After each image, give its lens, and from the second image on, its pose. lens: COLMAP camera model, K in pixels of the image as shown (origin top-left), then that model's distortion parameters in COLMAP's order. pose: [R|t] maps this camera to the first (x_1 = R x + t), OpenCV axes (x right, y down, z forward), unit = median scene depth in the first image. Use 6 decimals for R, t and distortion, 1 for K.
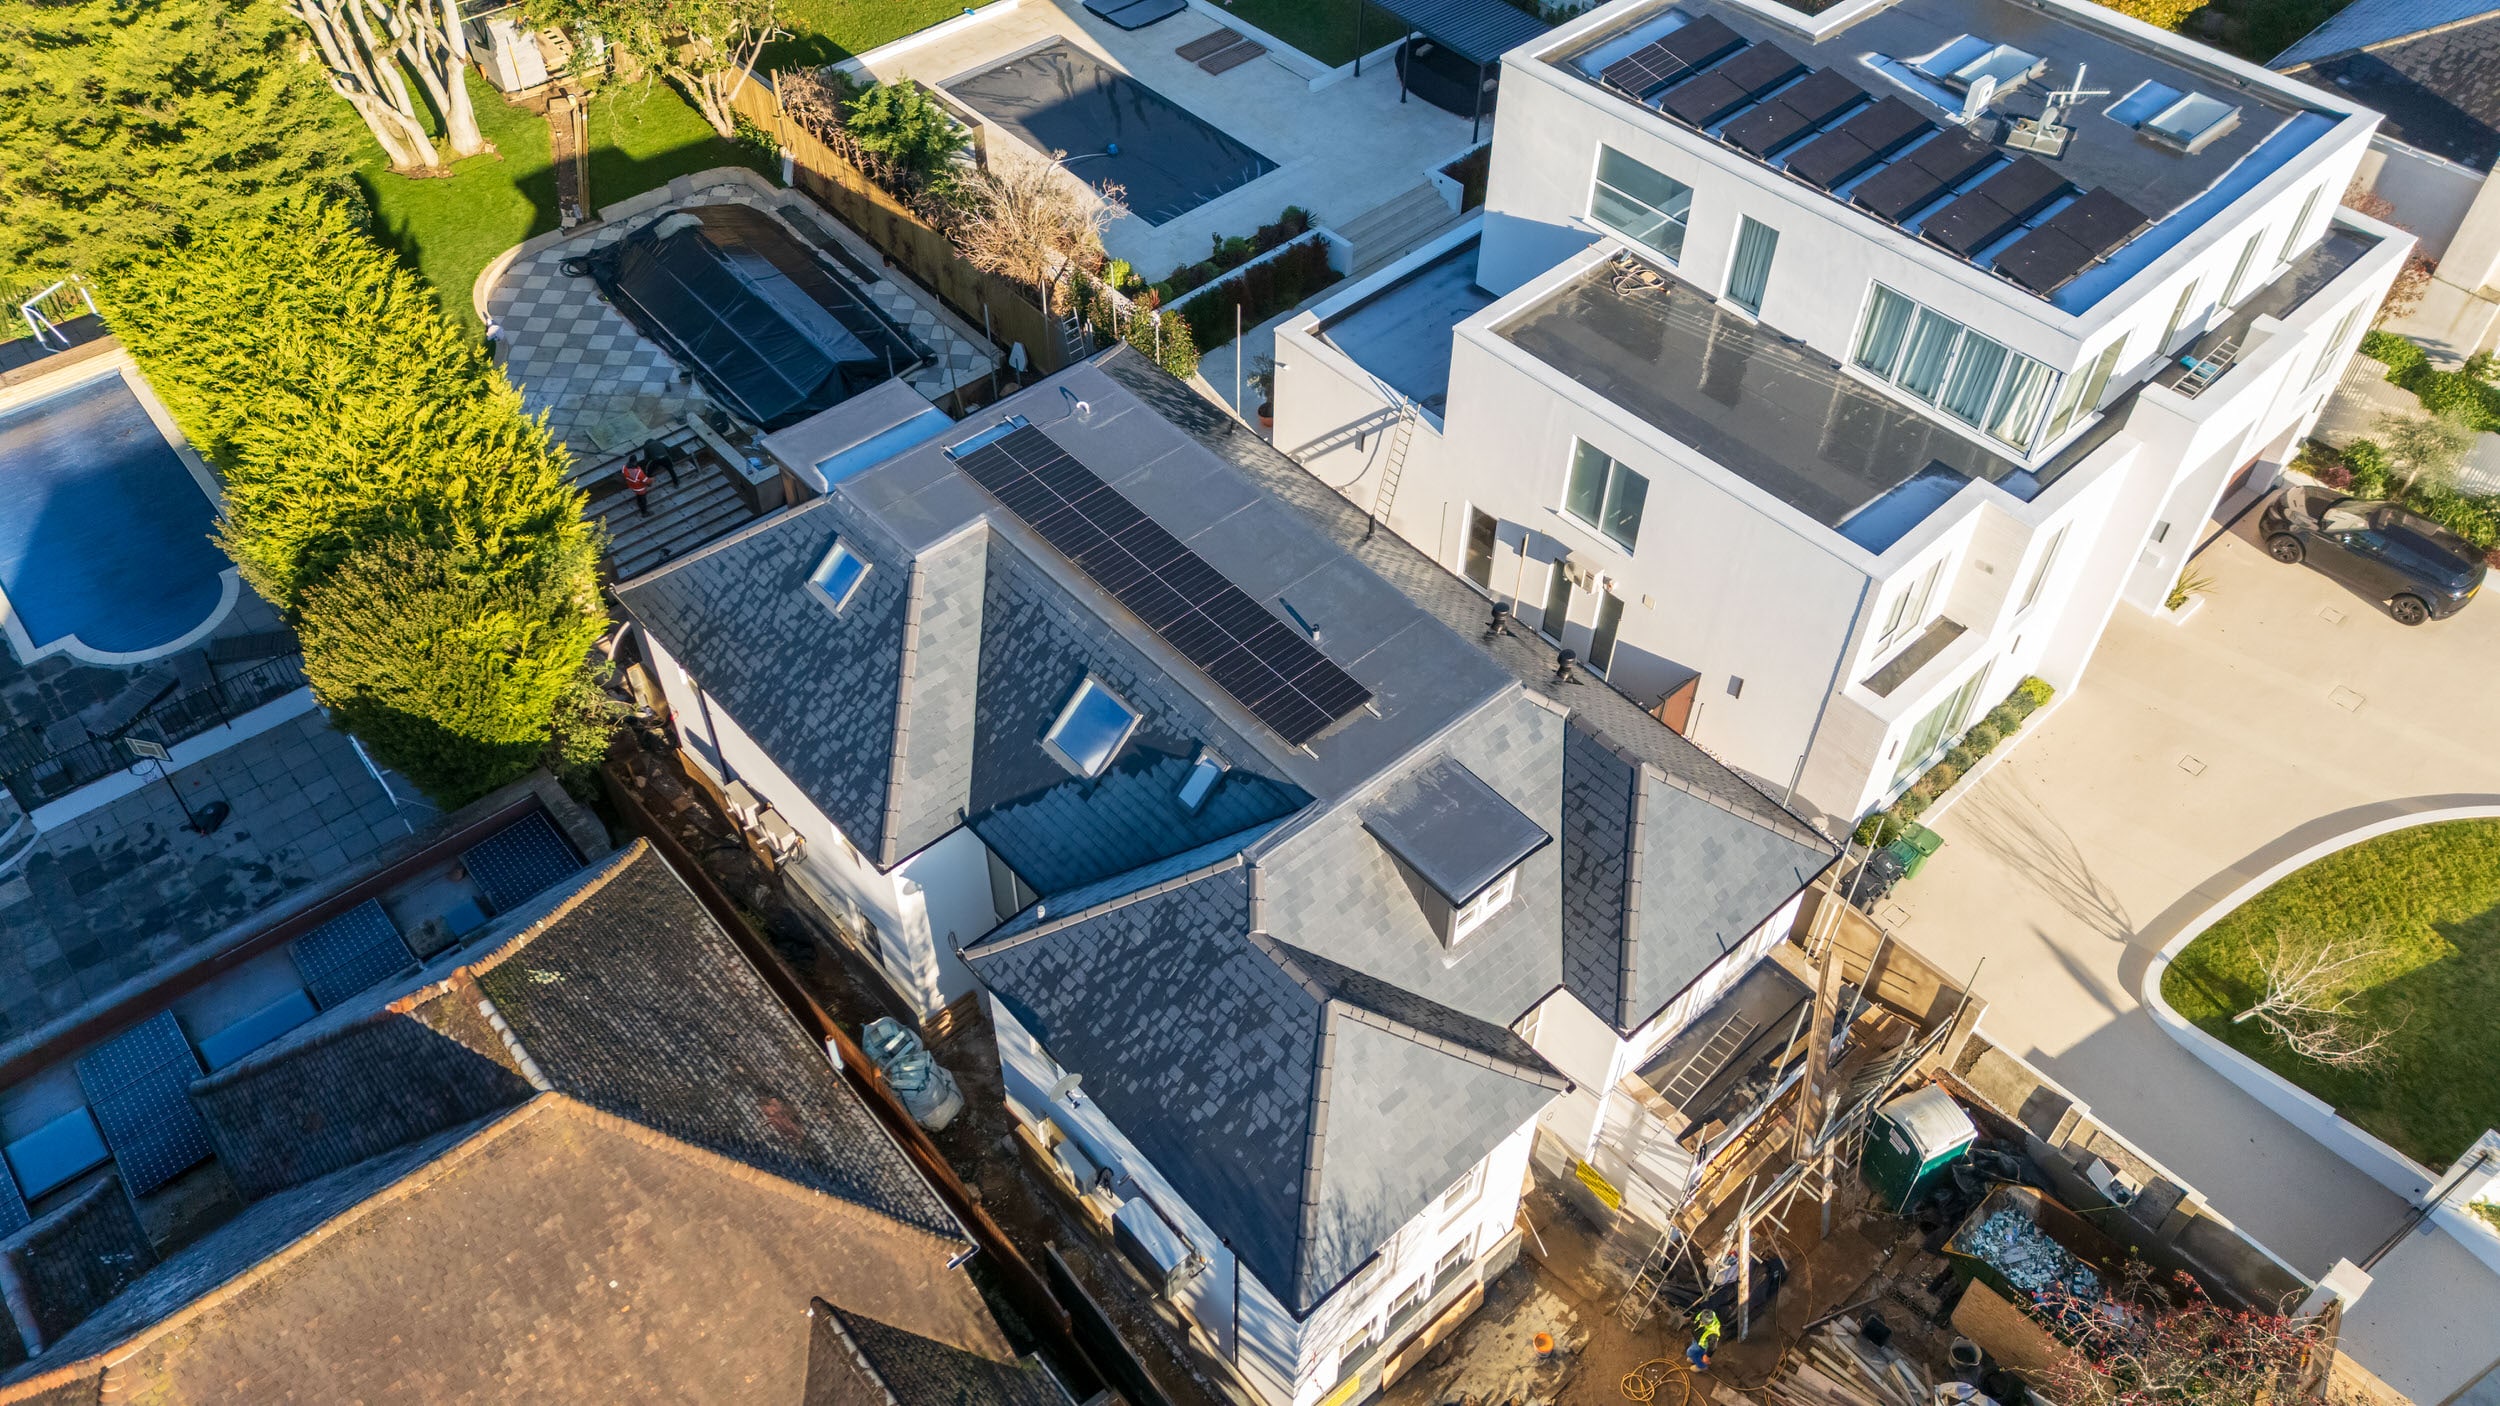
lens RADIAL K [[1823.6, 0, 1251.6], [0, 1823.6, 704.5], [0, 0, 1]] dist [0.095185, -0.098346]
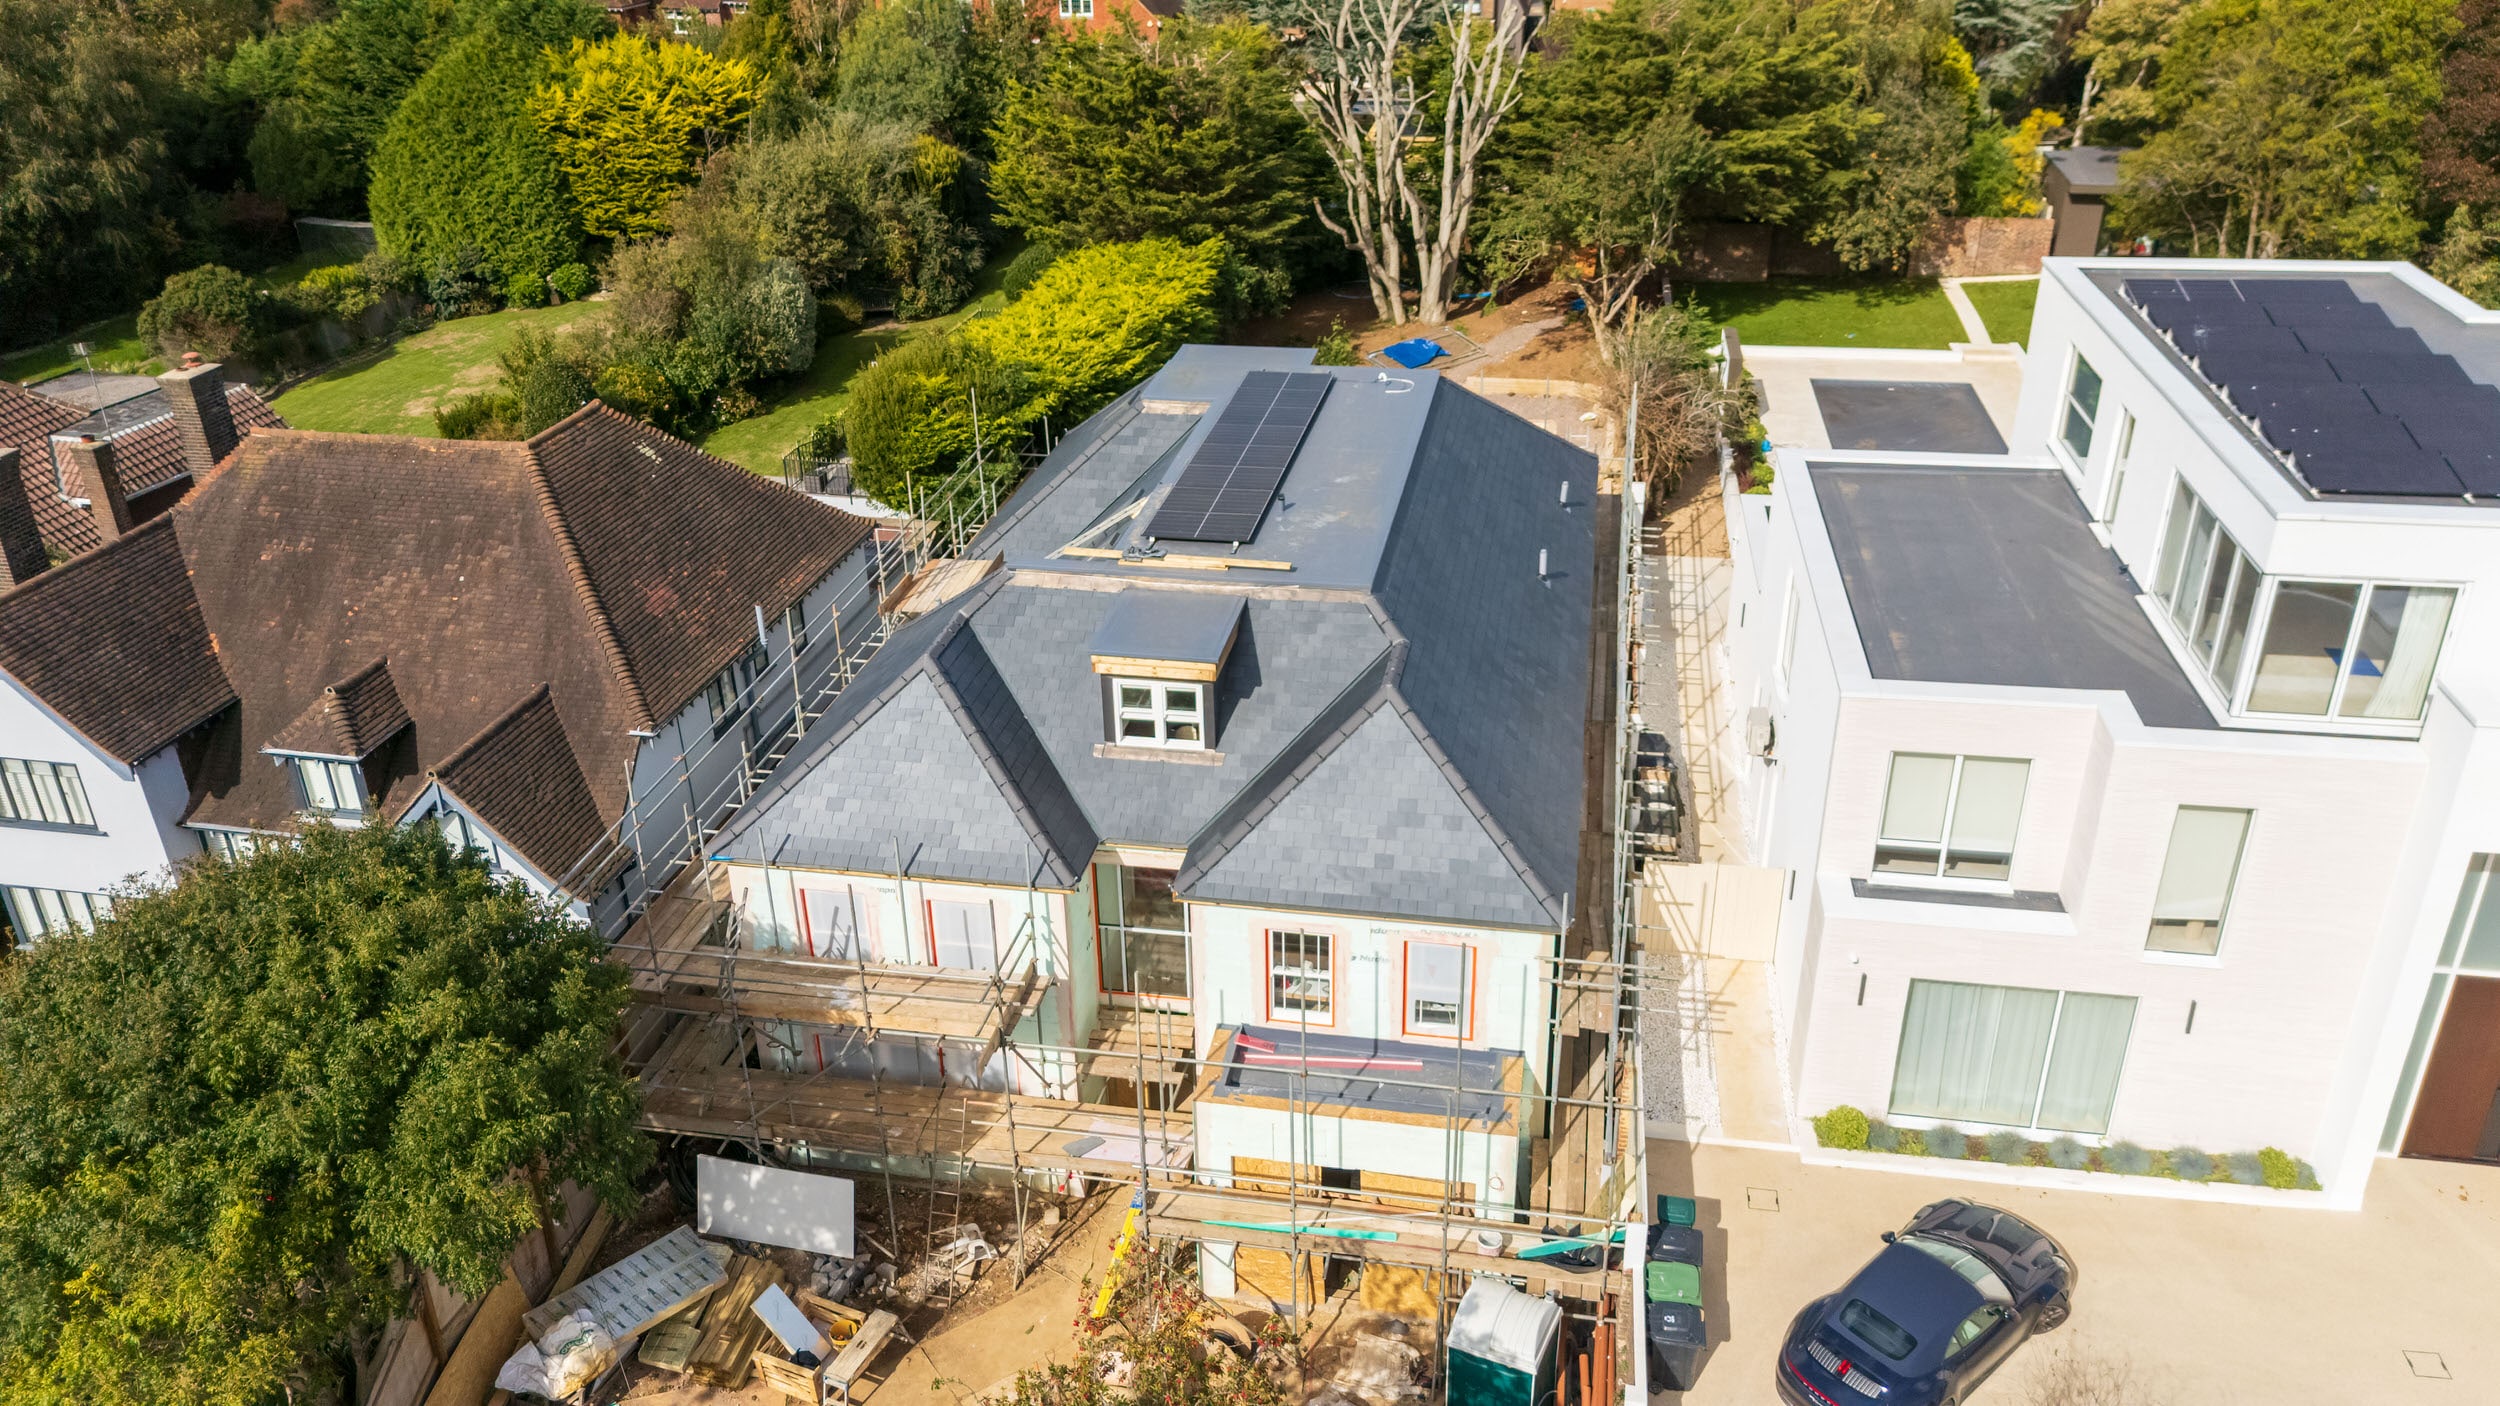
lens RADIAL K [[1823.6, 0, 1251.6], [0, 1823.6, 704.5], [0, 0, 1]] dist [0.095185, -0.098346]
pose [[0.614420, 0.335722, -0.713988, 0.751577], [-0.561170, 0.822071, -0.096370, 0.151193], [0.554595, 0.459880, 0.693495, 0.334144]]
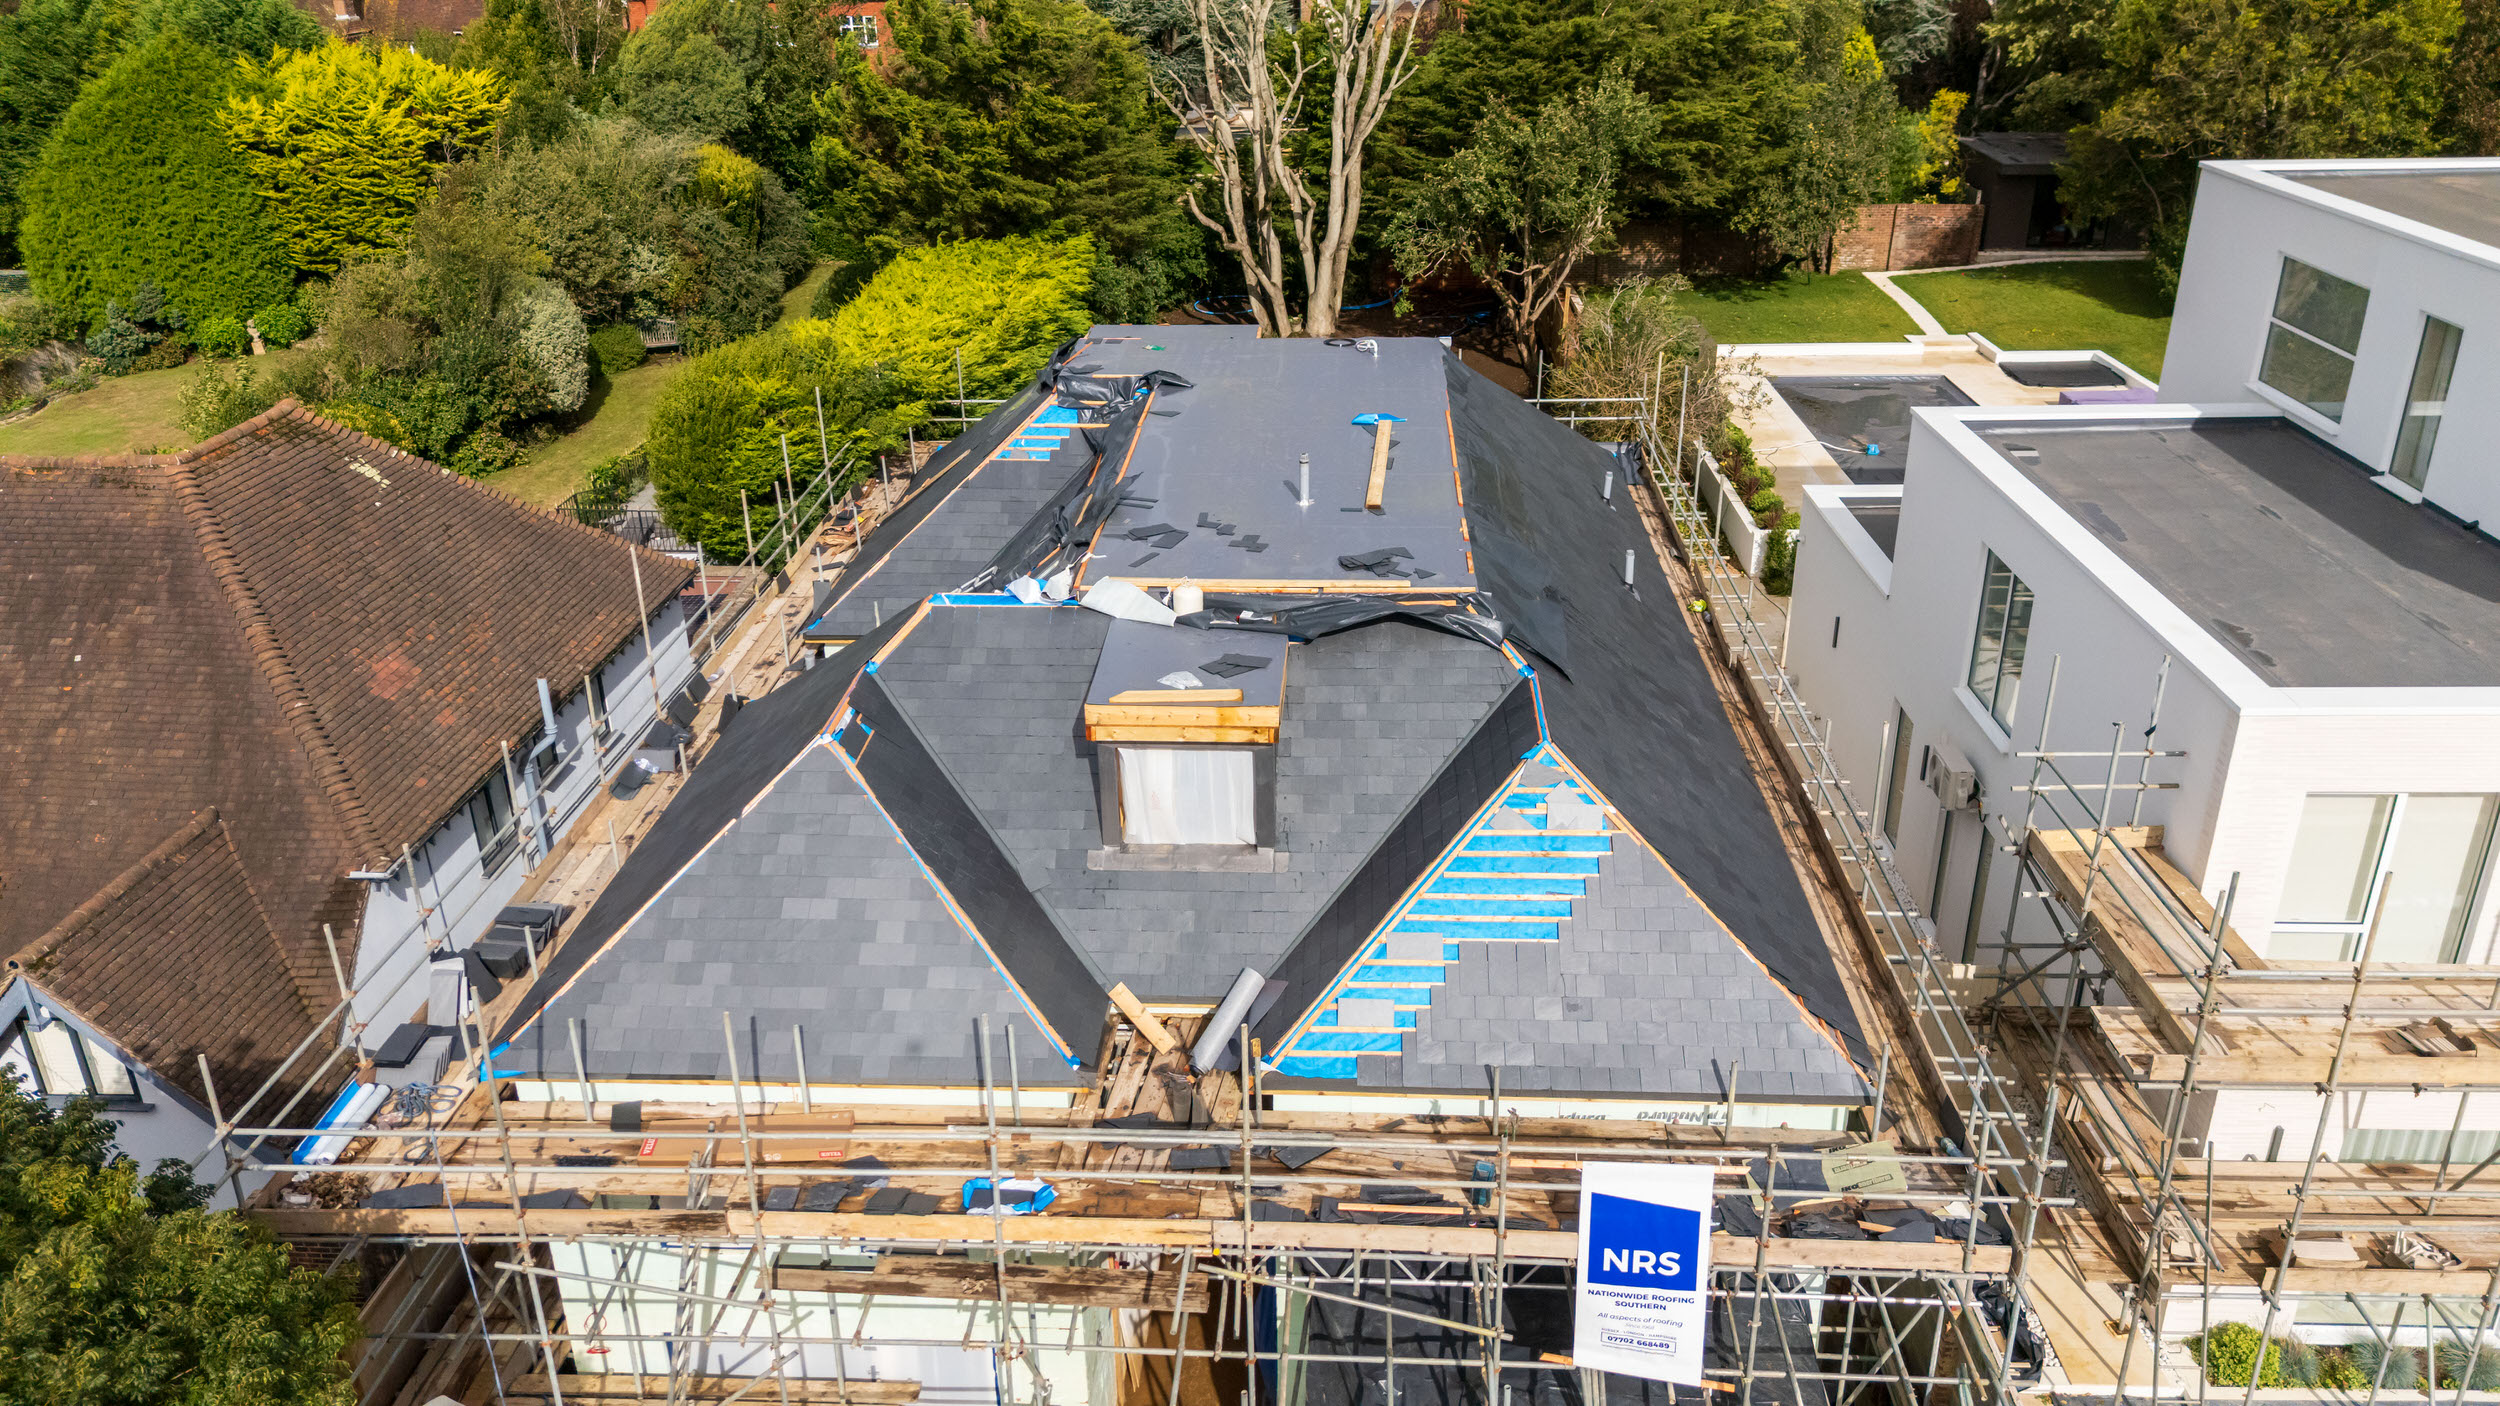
lens RADIAL K [[1823.6, 0, 1251.6], [0, 1823.6, 704.5], [0, 0, 1]] dist [0.095185, -0.098346]
pose [[0.708458, 0.271539, -0.651425, 0.489298], [-0.499885, 0.844639, -0.191572, 0.170071], [0.498199, 0.461358, 0.734130, 0.487522]]
